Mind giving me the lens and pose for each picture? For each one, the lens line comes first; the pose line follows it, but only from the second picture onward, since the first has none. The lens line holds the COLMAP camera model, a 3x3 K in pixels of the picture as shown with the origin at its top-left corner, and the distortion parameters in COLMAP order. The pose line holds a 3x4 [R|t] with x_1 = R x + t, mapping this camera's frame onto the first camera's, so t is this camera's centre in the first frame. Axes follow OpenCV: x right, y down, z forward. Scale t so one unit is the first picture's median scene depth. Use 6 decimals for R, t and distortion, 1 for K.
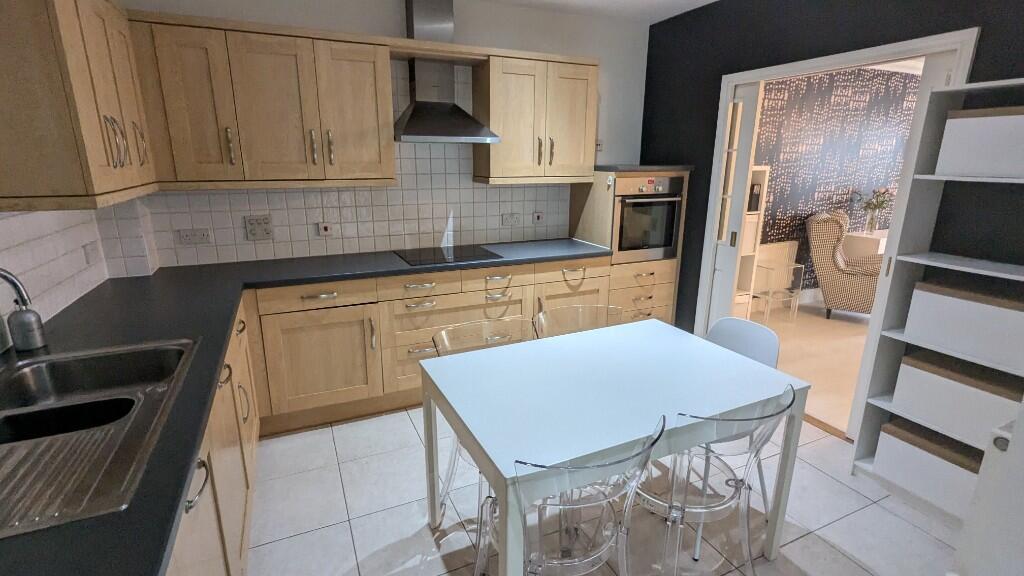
lens RADIAL K [[482.6, 0, 511.7], [0, 482.6, 287.7], [0, 0, 1]] dist [-0.003500, -0.000173]
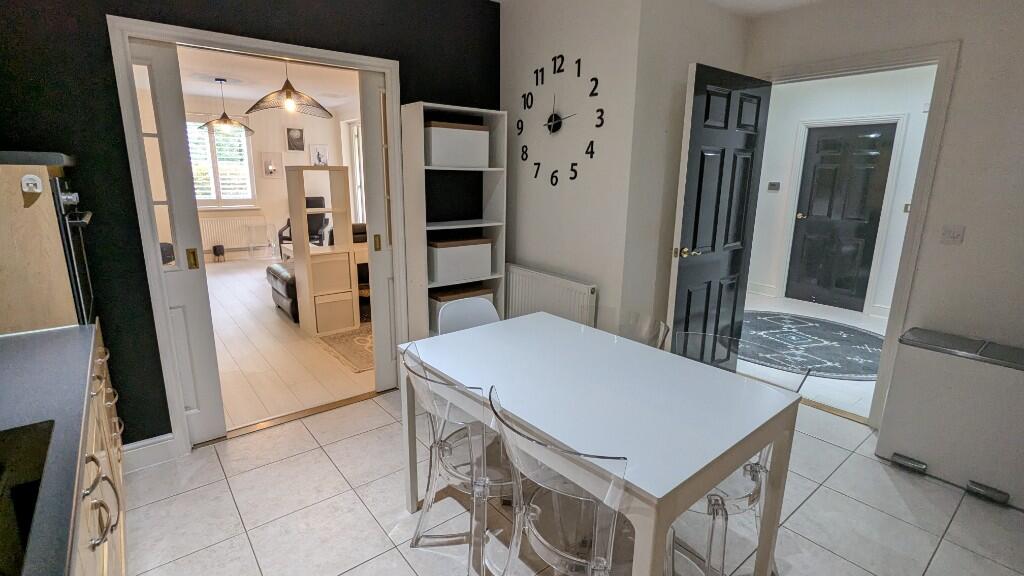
lens RADIAL K [[482.6, 0, 511.7], [0, 482.6, 287.7], [0, 0, 1]] dist [-0.003500, -0.000173]
pose [[-0.241629, -0.233075, 0.941962, -0.563023], [0.234469, 0.927938, 0.289750, -0.244011], [-0.941616, 0.290873, -0.169568, 1.058733]]
